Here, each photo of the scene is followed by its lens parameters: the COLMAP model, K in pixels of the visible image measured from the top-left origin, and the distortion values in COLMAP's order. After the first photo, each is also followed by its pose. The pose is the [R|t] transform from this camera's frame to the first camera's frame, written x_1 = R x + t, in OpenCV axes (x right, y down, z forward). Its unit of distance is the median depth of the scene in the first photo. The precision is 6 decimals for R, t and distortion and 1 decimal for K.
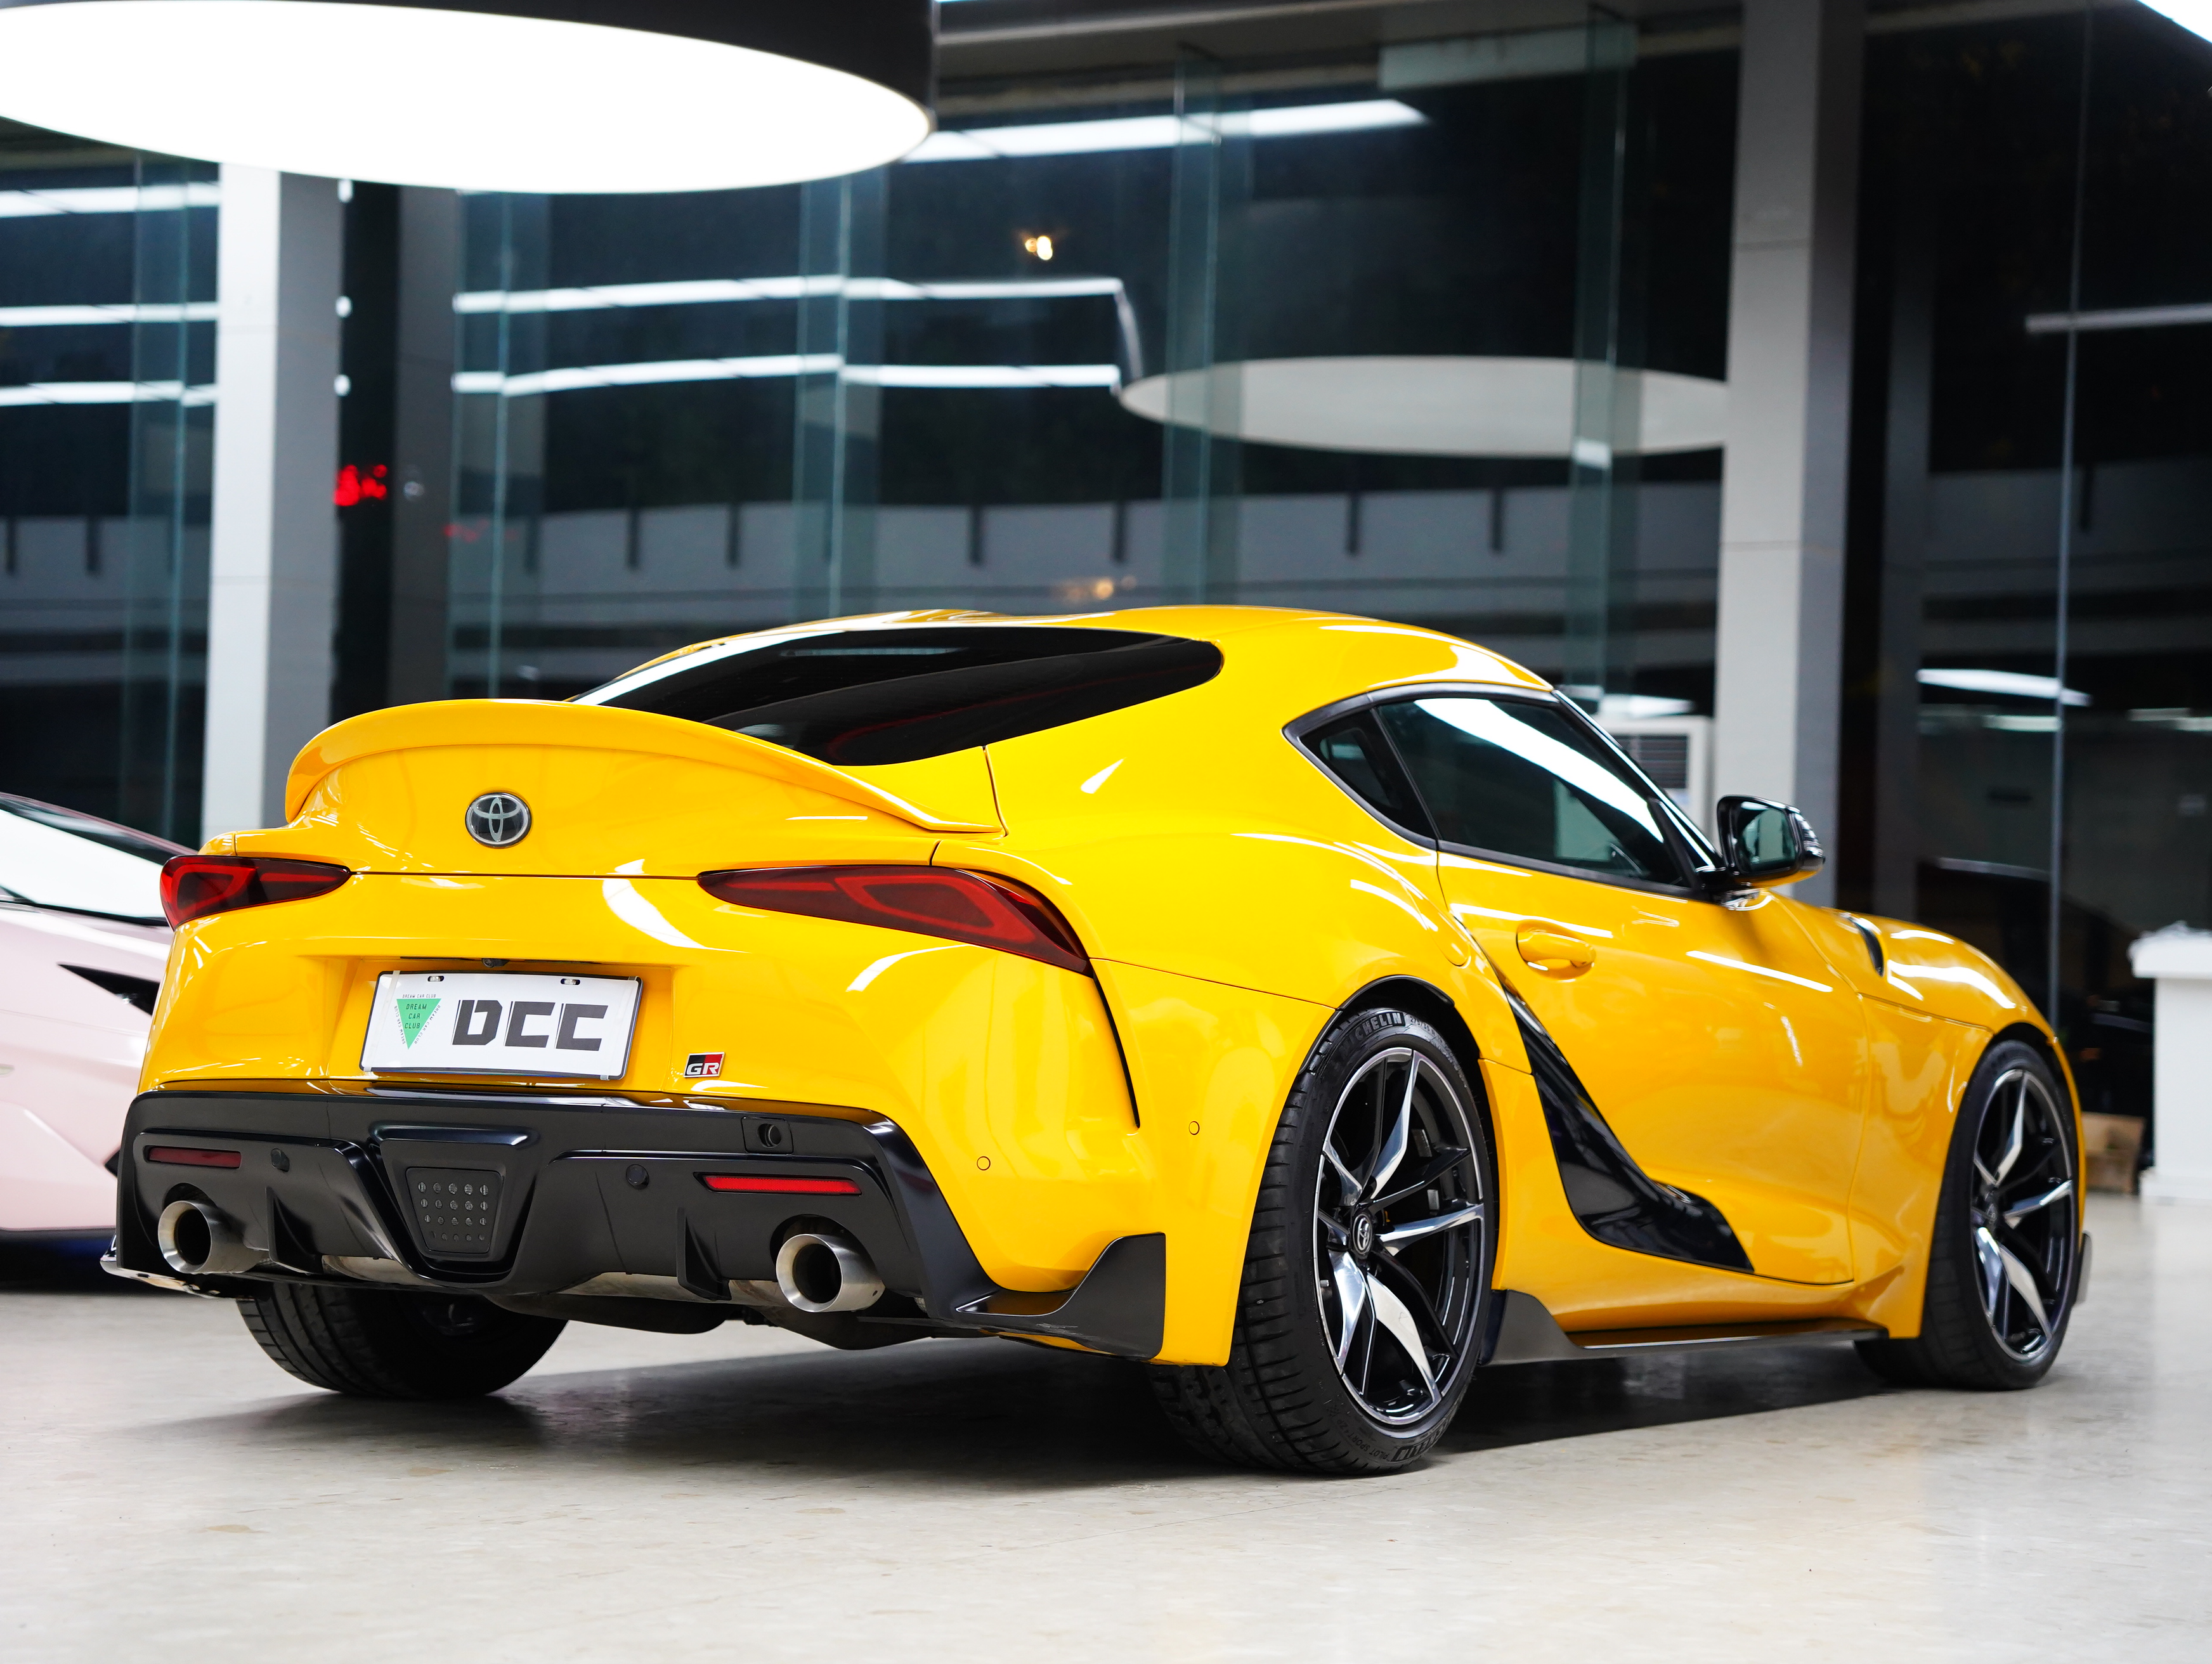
lens RADIAL K [[4660.4, 0, 1106.0], [0, 4660.4, 832.0], [0, 0, 1]] dist [0.567836, 0.063248]
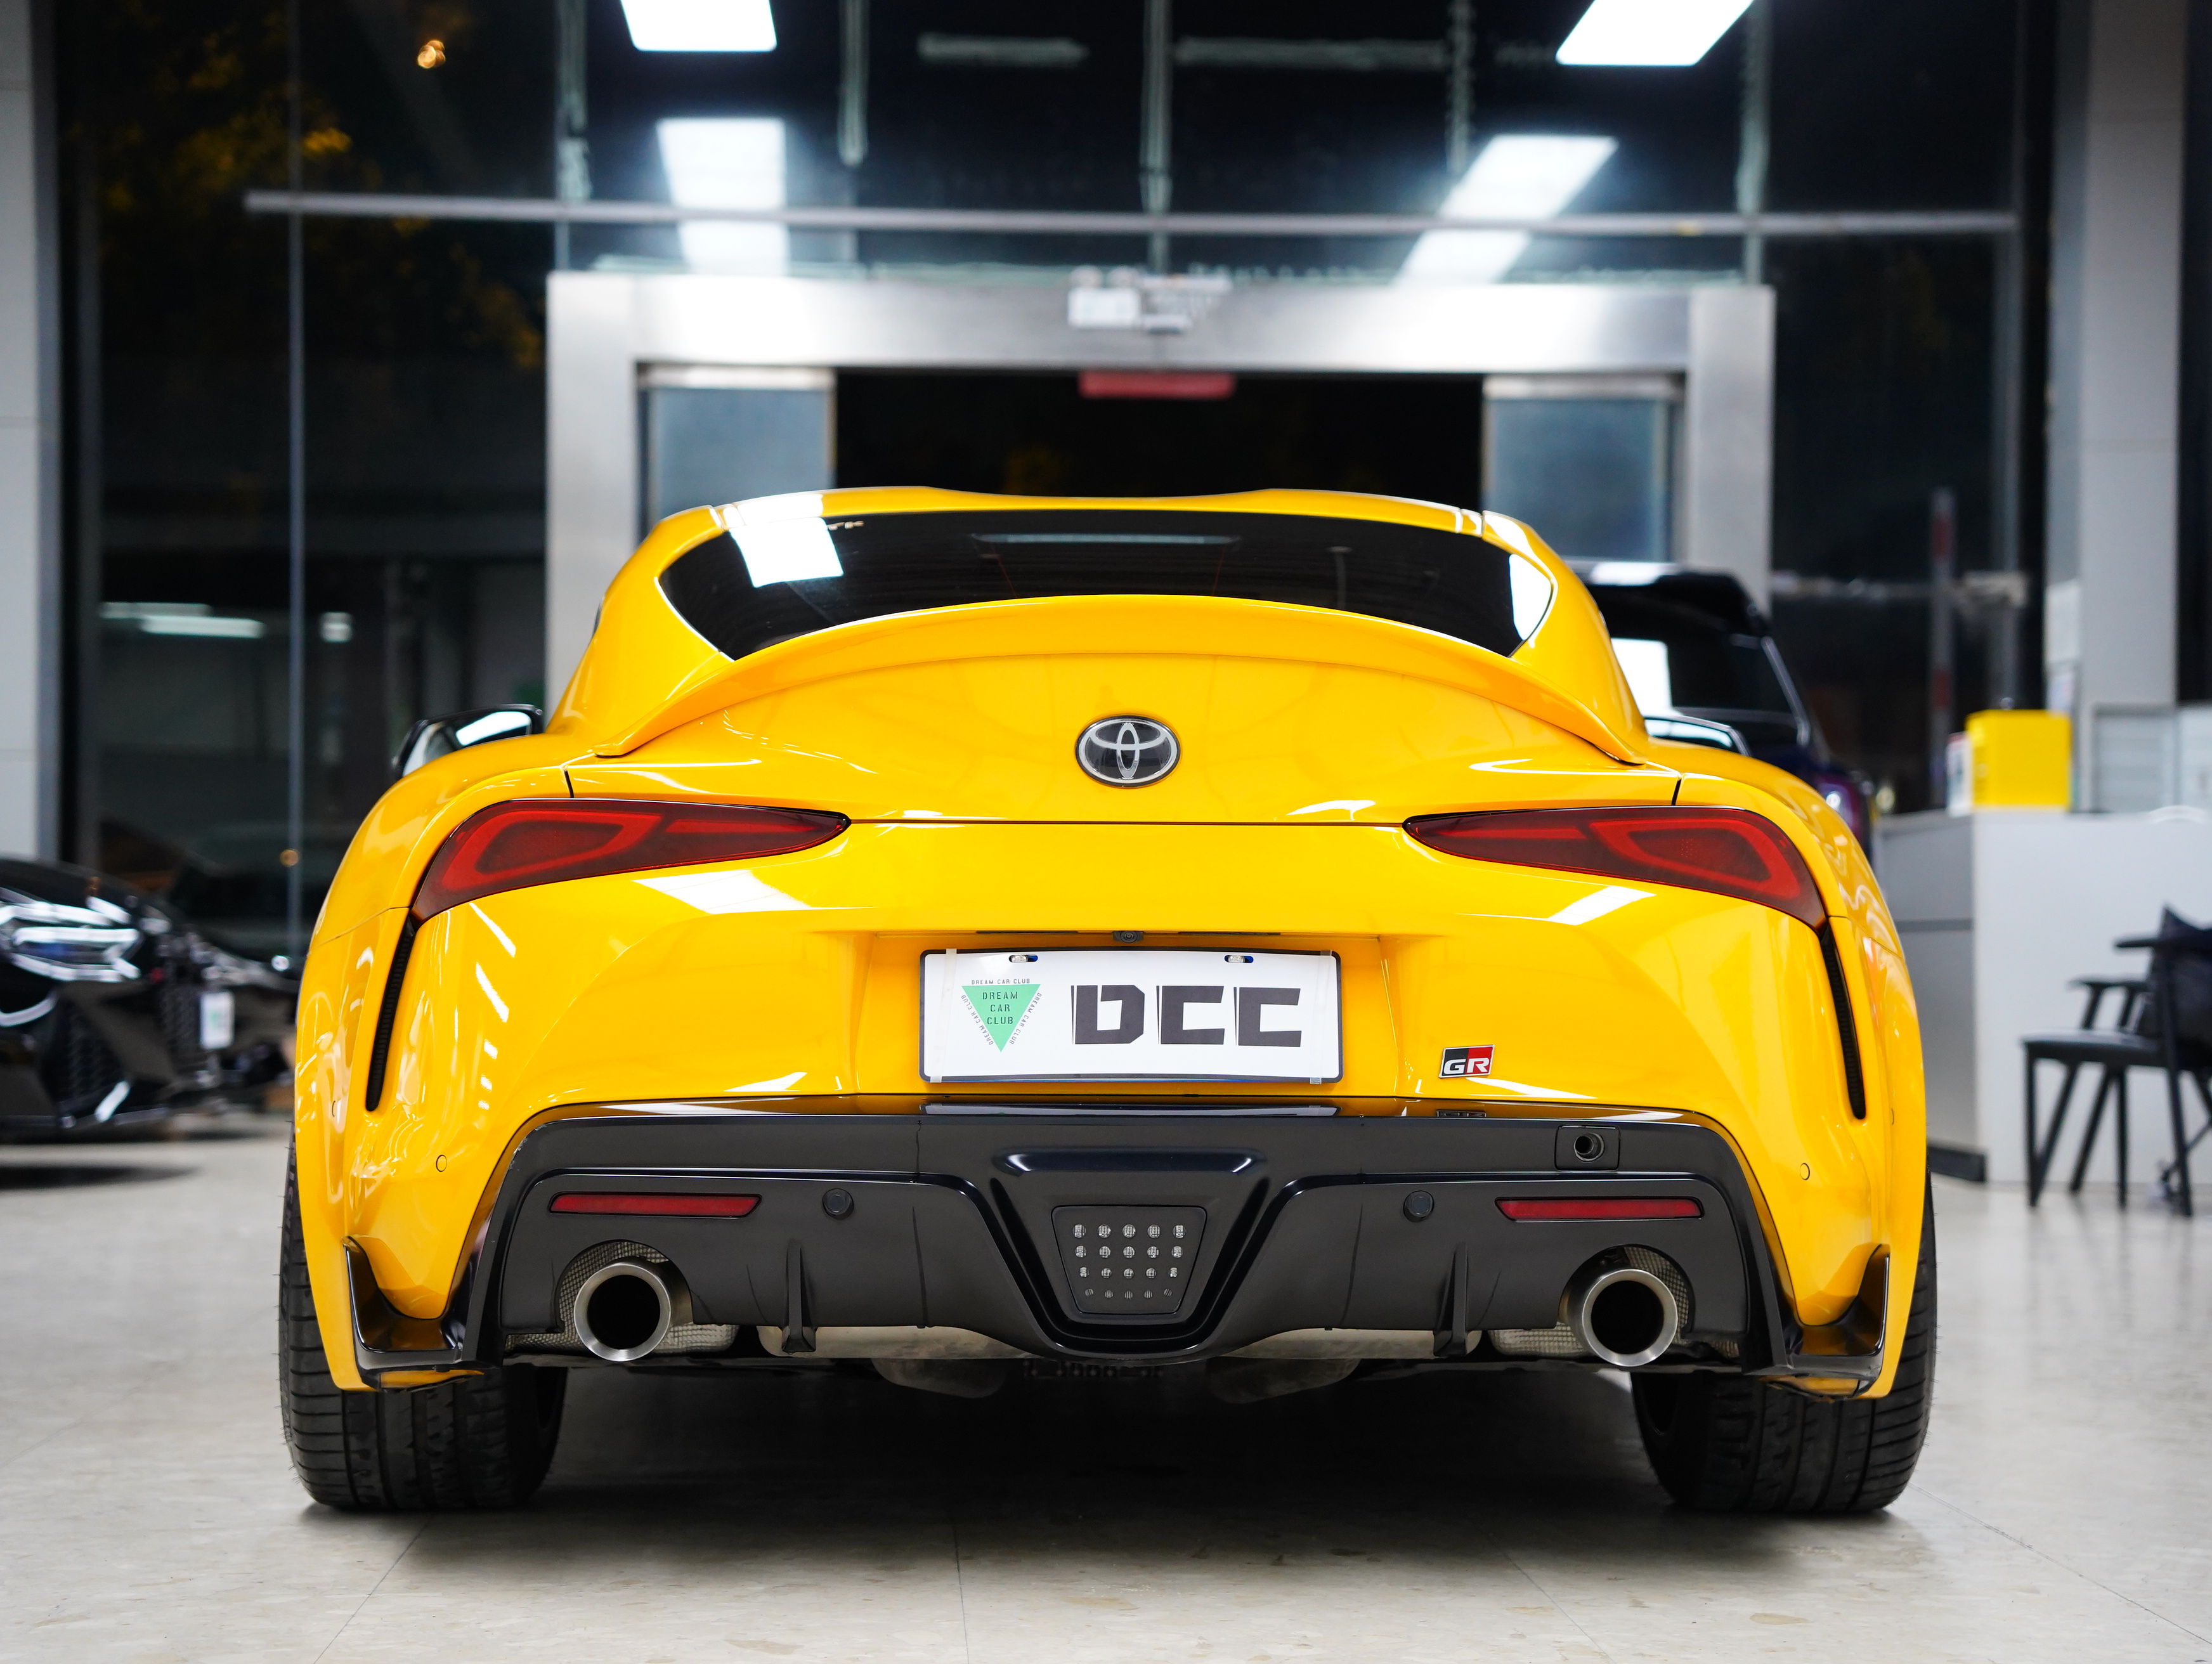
lens RADIAL K [[4731.1, 0, 1106.0], [0, 4731.1, 832.0], [0, 0, 1]] dist [0.485723, 0.582237]
pose [[0.839212, -0.013148, 0.543646, -0.556600], [0.002695, 0.999796, 0.020020, -0.004945], [-0.543798, -0.015336, 0.839076, 0.352035]]
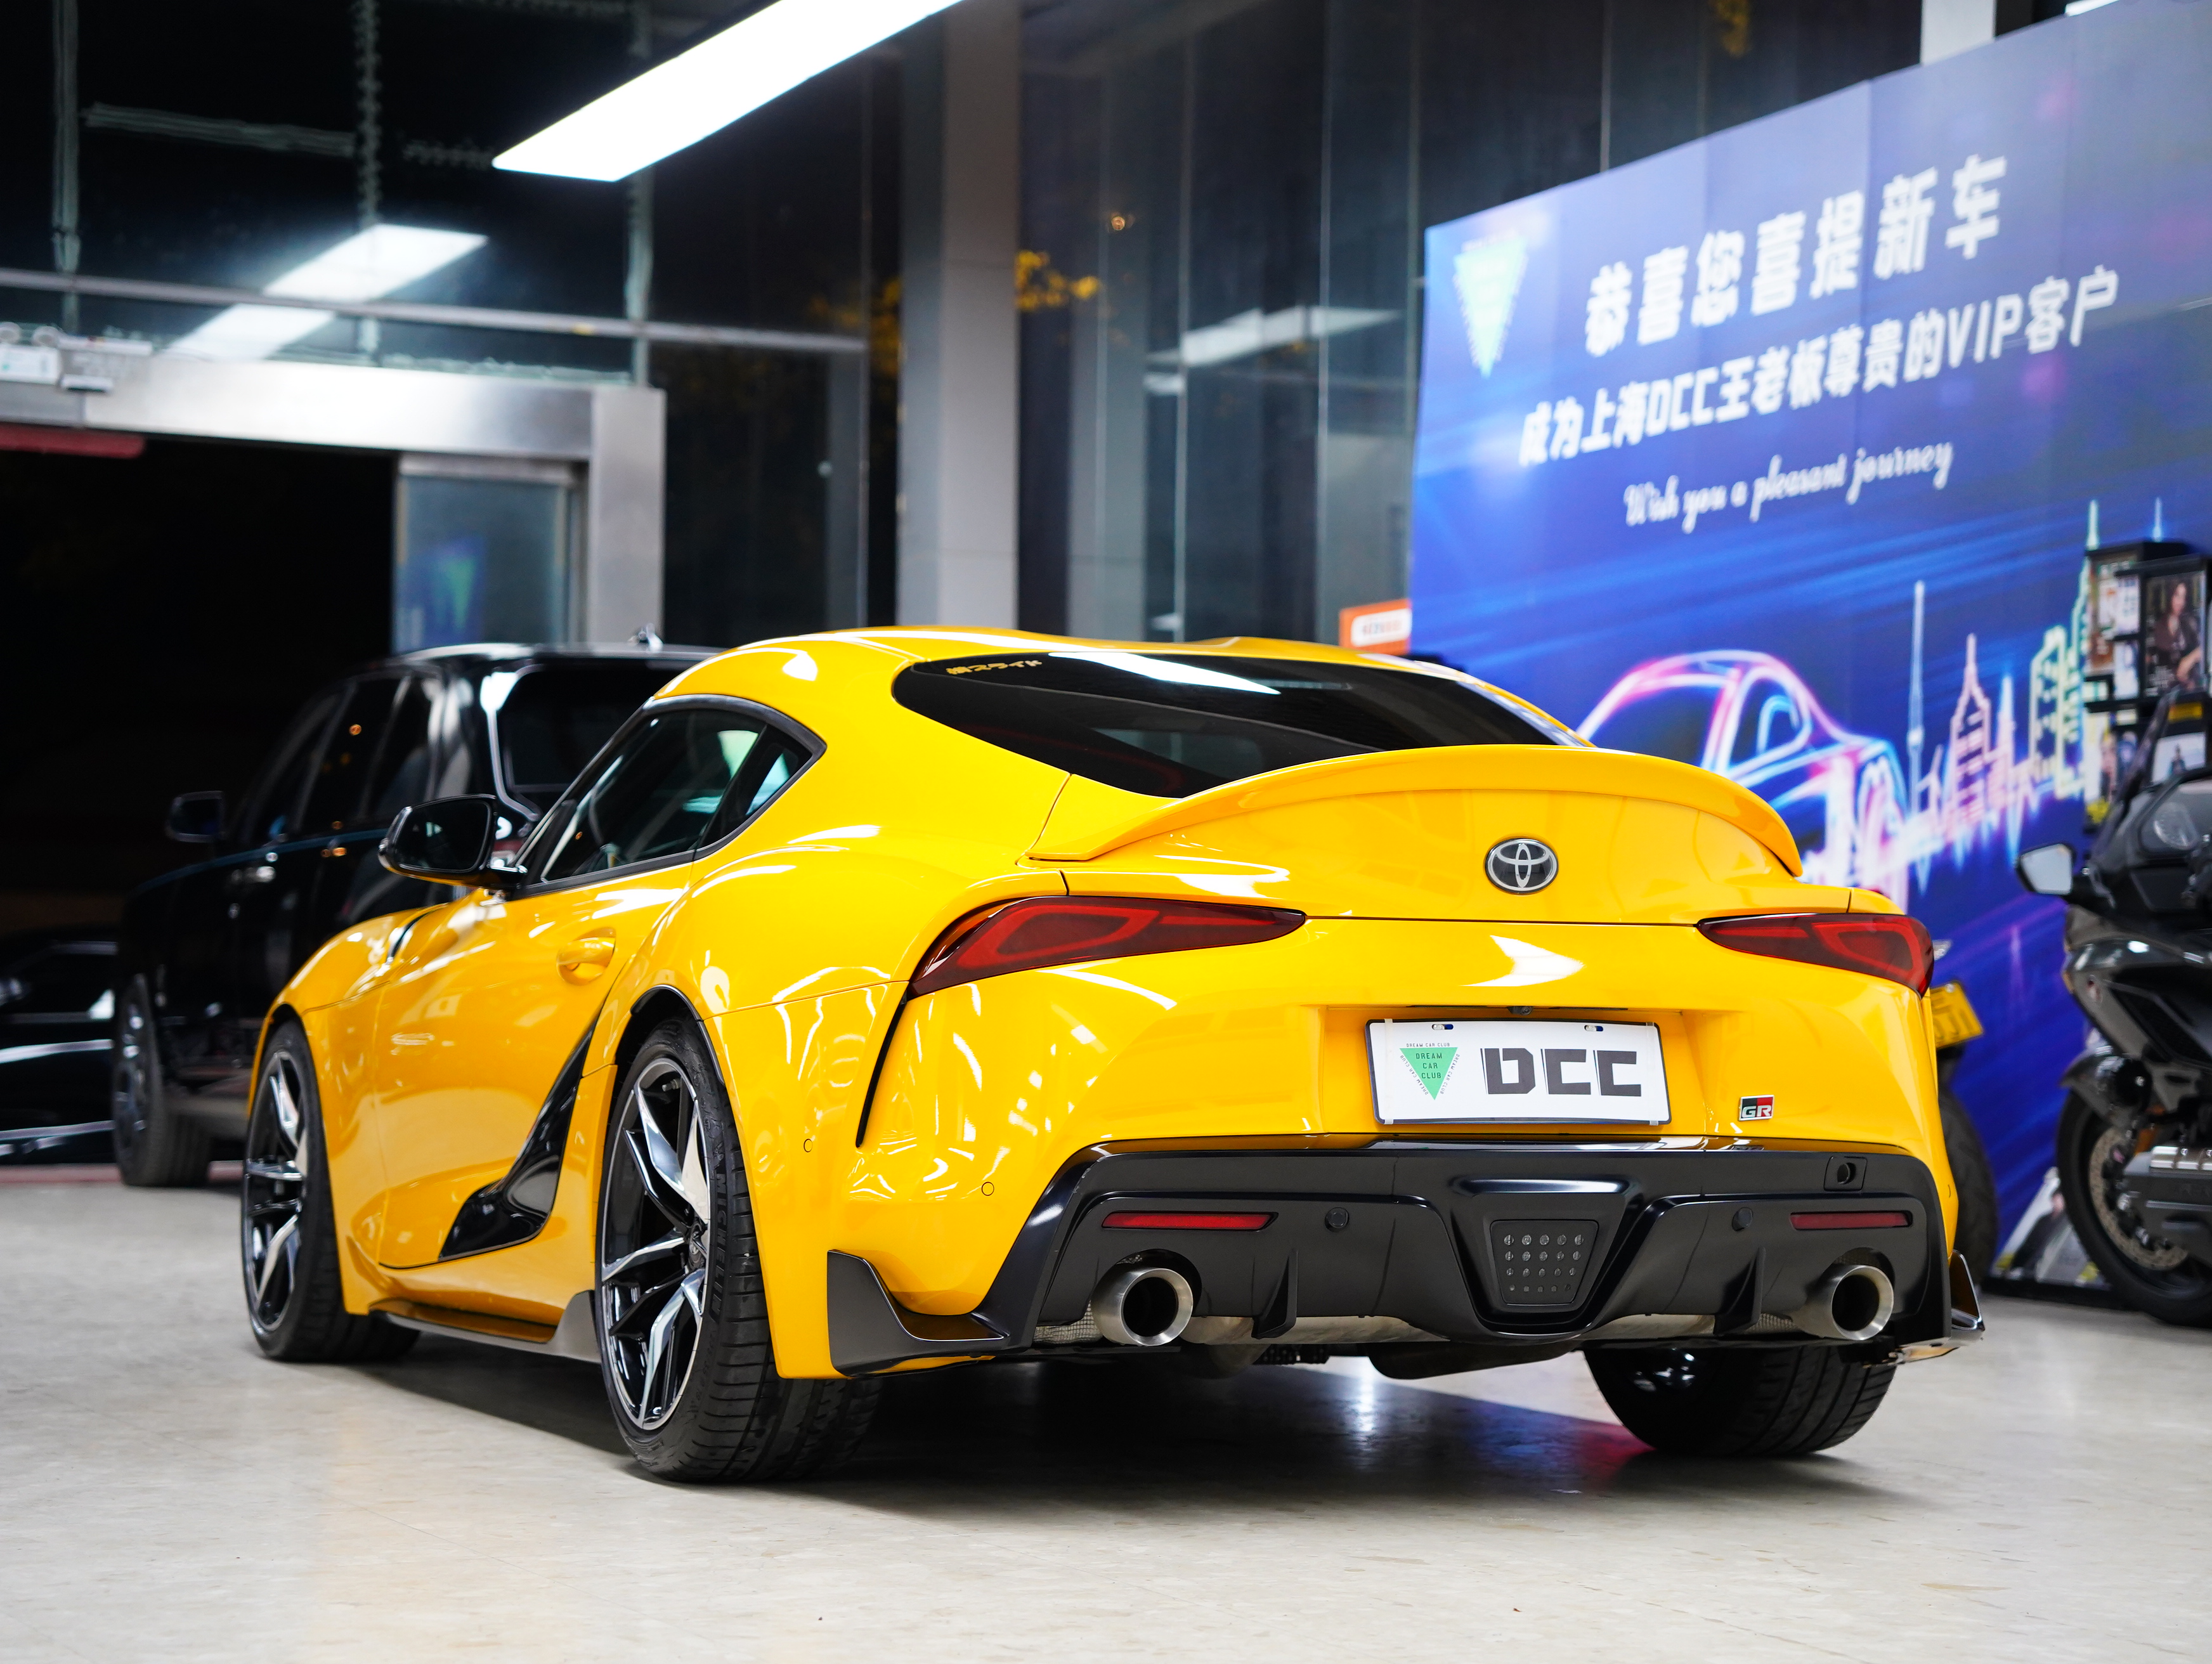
lens RADIAL K [[4731.1, 0, 1106.0], [0, 4731.1, 832.0], [0, 0, 1]] dist [0.485723, 0.582237]
pose [[0.596856, 0.004685, 0.802335, -0.987939], [-0.018713, 0.999792, 0.008083, -0.016250], [-0.802130, -0.019839, 0.596819, 0.475470]]
